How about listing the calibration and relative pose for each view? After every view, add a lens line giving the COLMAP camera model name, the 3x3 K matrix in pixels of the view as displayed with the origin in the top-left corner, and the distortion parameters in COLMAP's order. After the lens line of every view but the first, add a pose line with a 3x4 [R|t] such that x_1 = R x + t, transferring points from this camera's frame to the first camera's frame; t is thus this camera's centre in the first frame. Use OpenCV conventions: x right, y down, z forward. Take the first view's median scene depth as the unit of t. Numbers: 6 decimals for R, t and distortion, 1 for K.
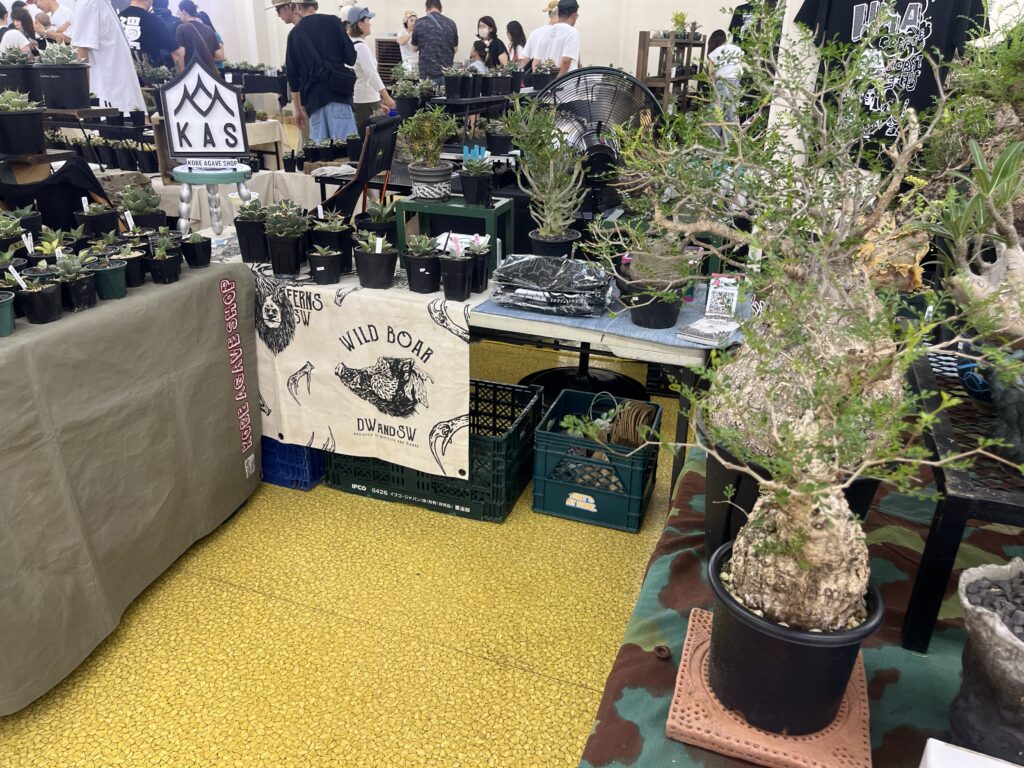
lens RADIAL K [[771.1, 0, 511.6], [0, 771.1, 383.2], [0, 0, 1]] dist [0.004459, -0.002304]
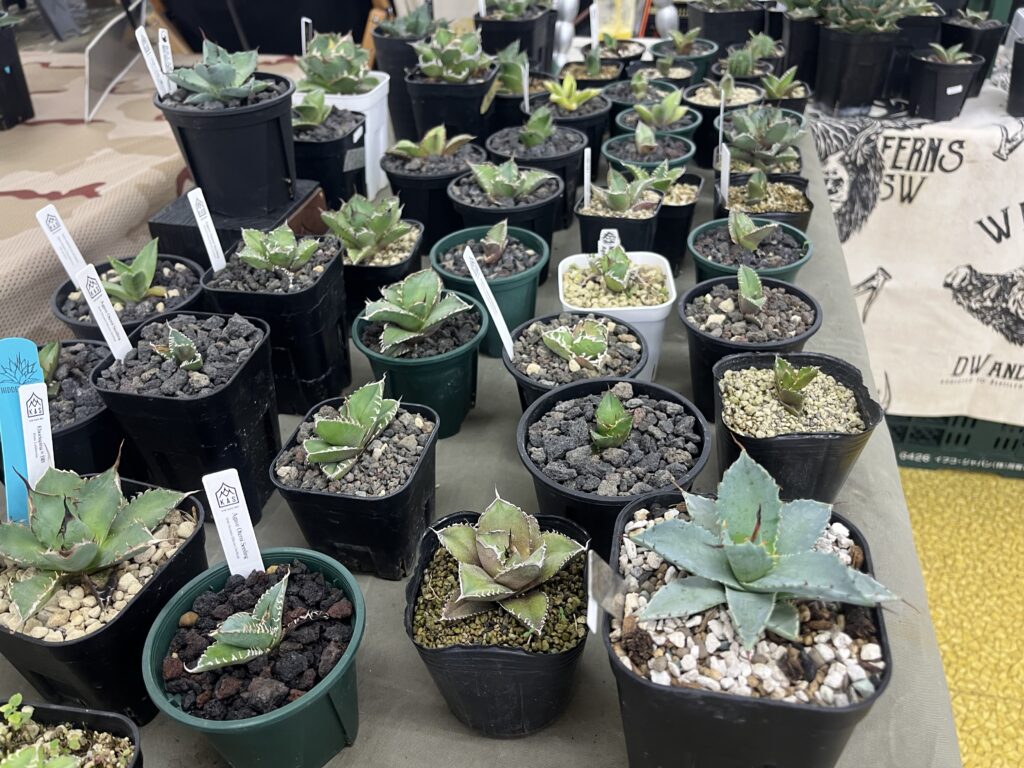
lens RADIAL K [[771.1, 0, 512.4], [0, 771.1, 384.6], [0, 0, 1]] dist [0.004459, -0.002304]
pose [[0.985314, -0.122287, 0.119174, -0.621643], [0.096504, 0.974586, 0.202160, -0.087071], [-0.140866, -0.187690, 0.972075, 0.484886]]
